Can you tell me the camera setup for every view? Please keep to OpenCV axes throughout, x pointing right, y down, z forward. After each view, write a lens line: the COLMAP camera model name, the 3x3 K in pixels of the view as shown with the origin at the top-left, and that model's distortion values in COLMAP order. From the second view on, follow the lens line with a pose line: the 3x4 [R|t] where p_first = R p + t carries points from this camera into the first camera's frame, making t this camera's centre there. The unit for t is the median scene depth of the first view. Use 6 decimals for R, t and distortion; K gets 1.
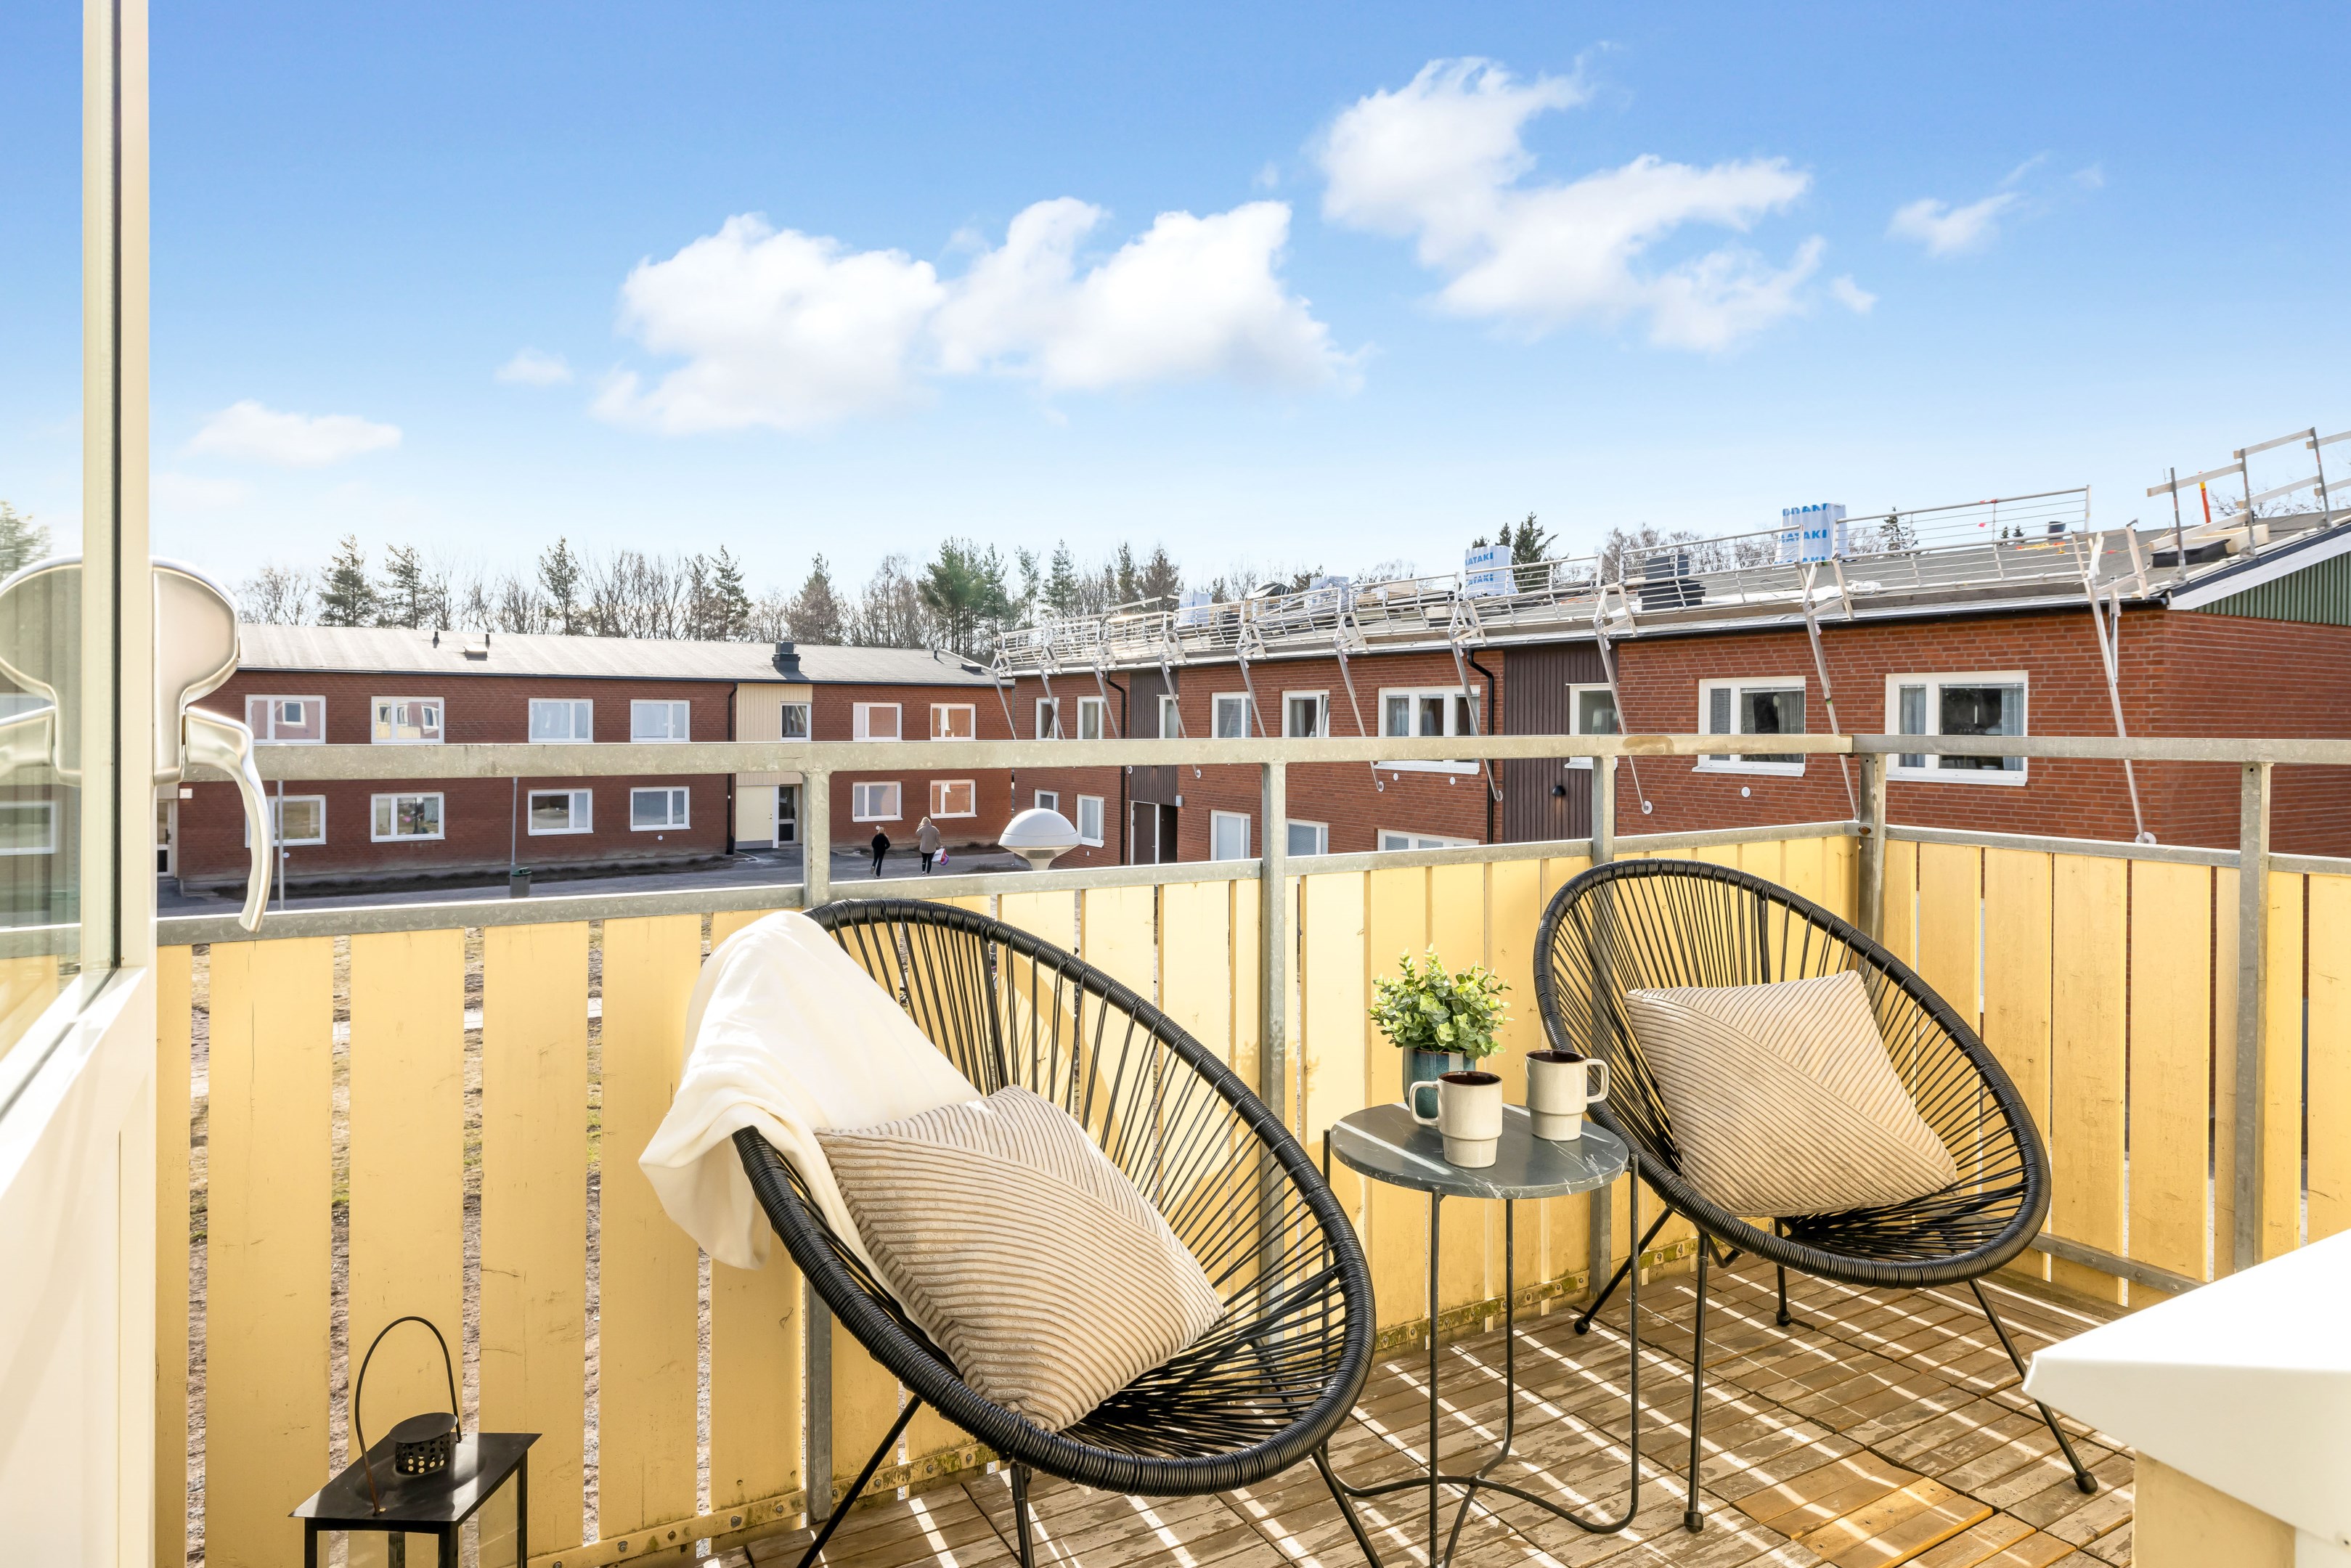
lens RADIAL K [[1428.2, 0, 1168.7], [0, 1428.2, 732.4], [0, 0, 1]] dist [-0.001222, 0.000871]
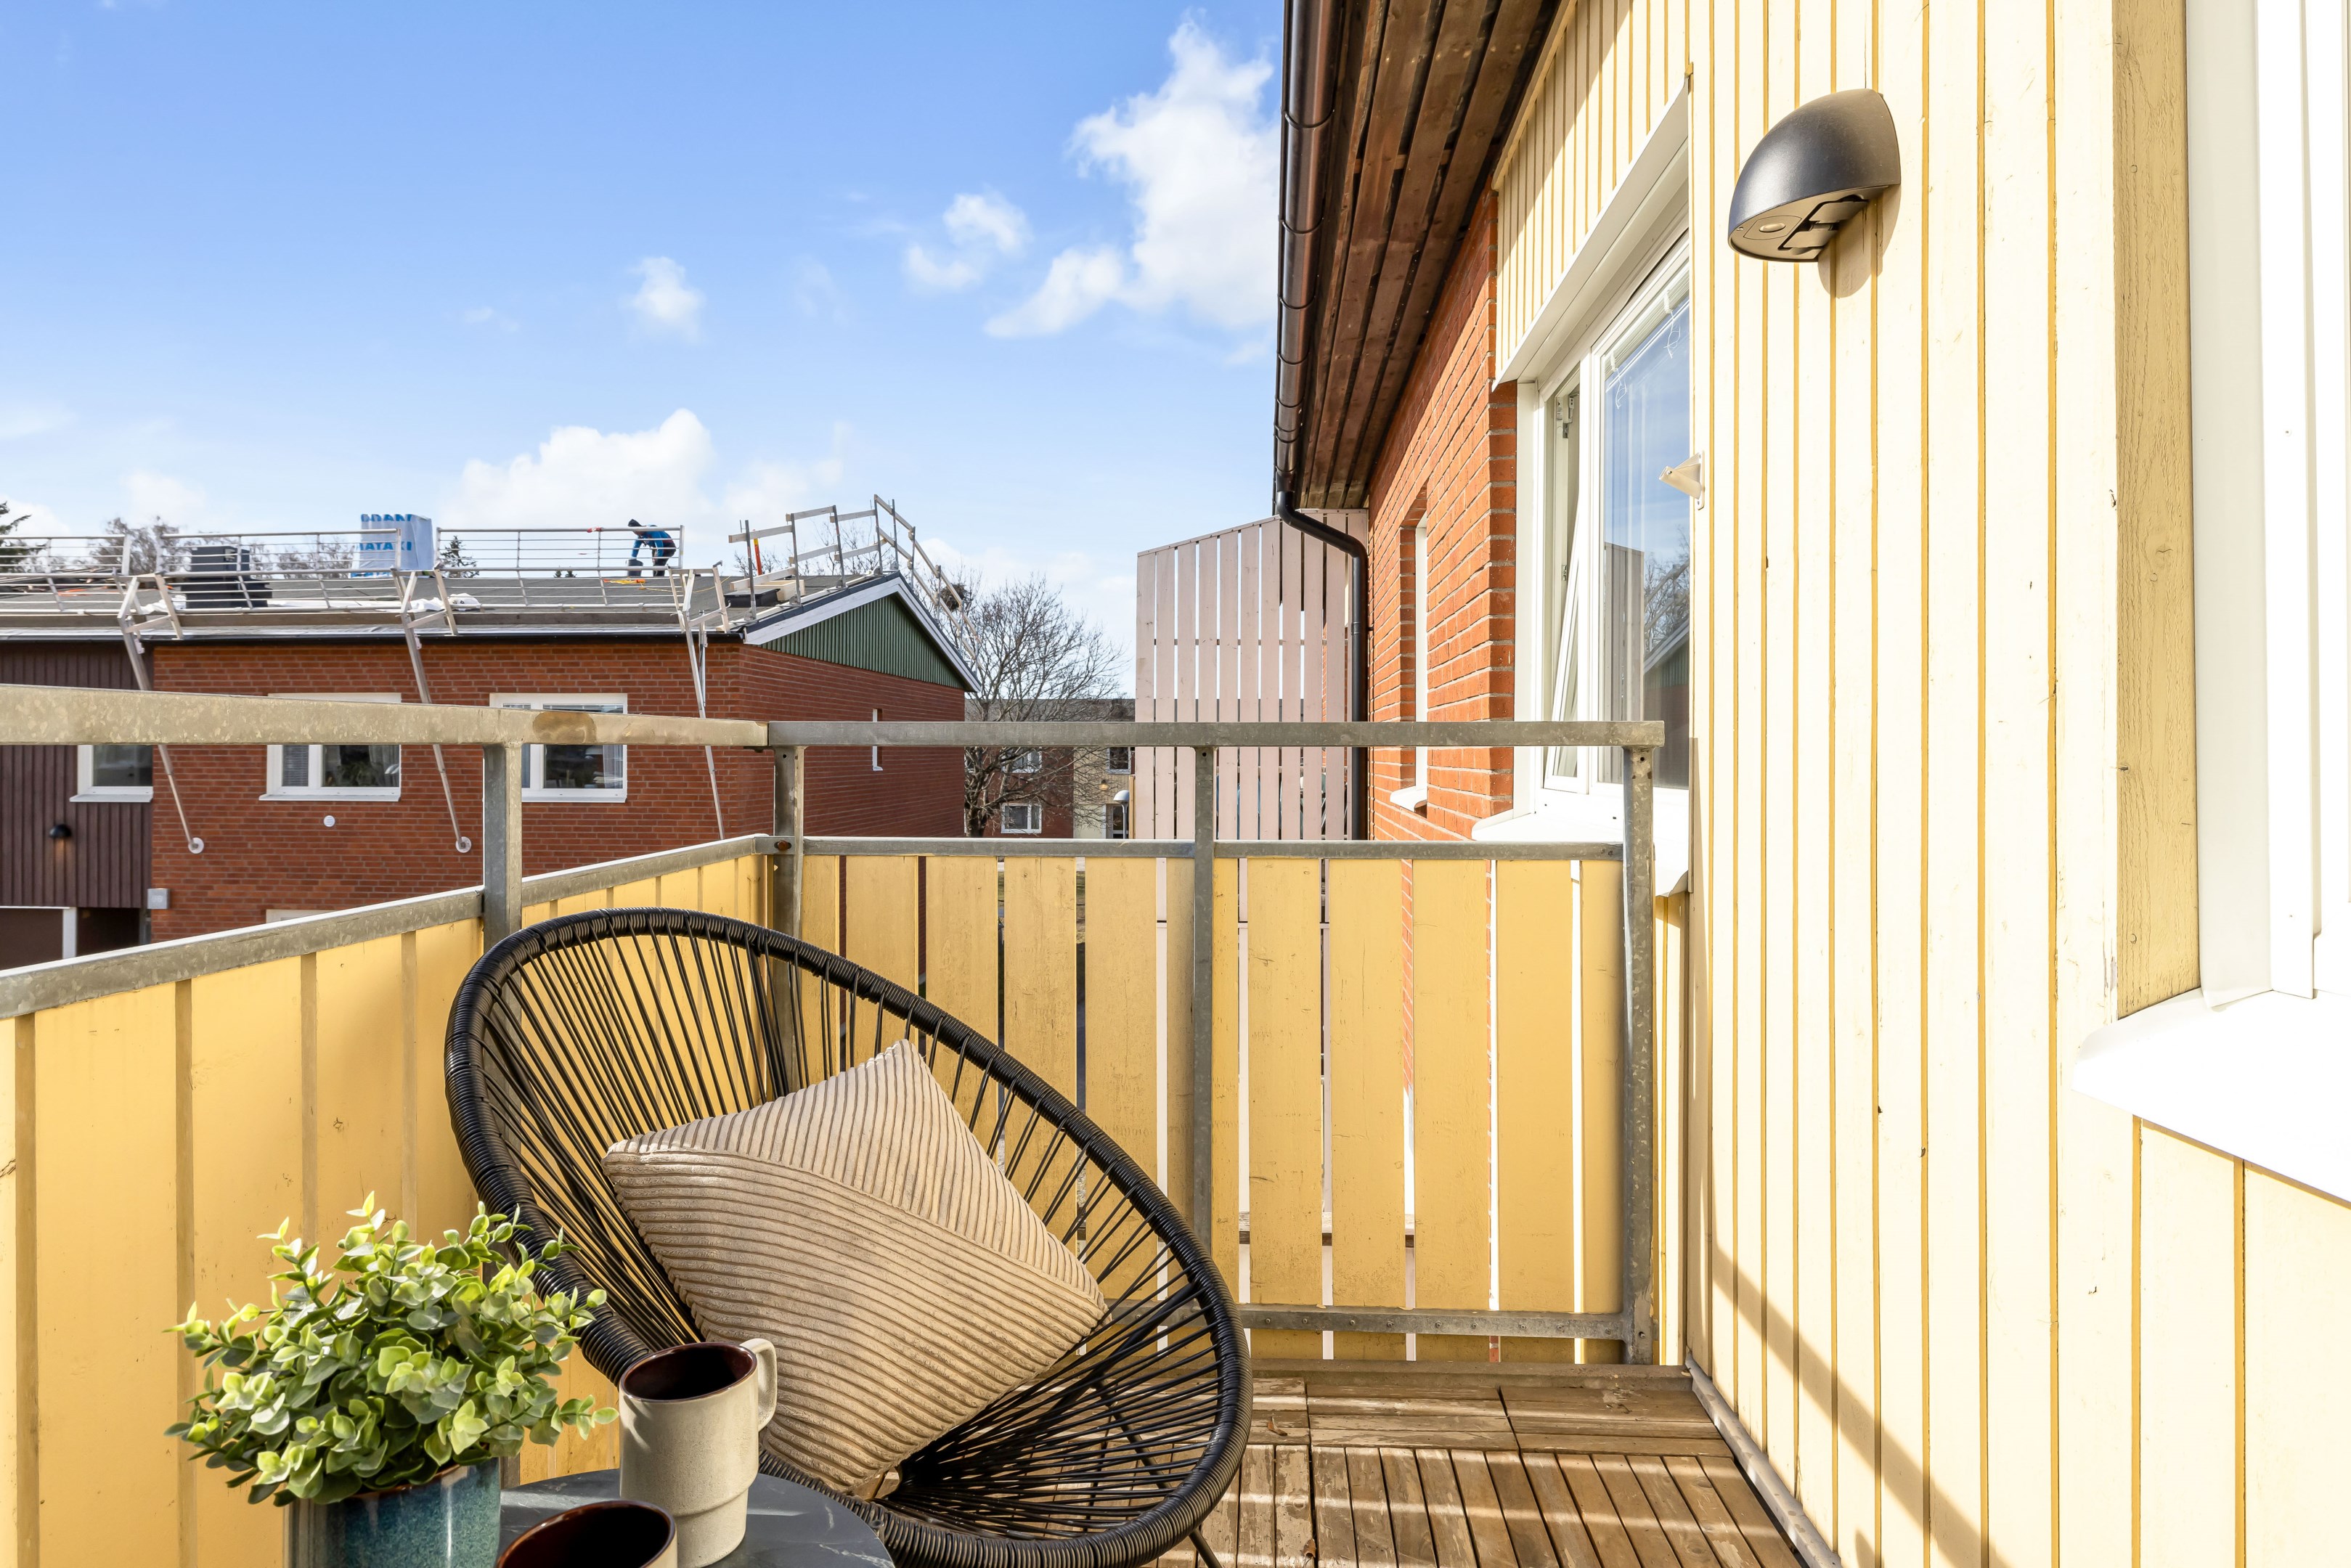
lens RADIAL K [[1337.4, 0, 1199.3], [0, 1337.4, 745.7], [0, 0, 1]] dist [0.001792, 0.000565]
pose [[0.546713, -0.000150, 0.837320, 0.000327], [0.009028, 0.999943, -0.005715, 0.005074], [-0.837271, 0.010684, 0.546684, 0.102262]]
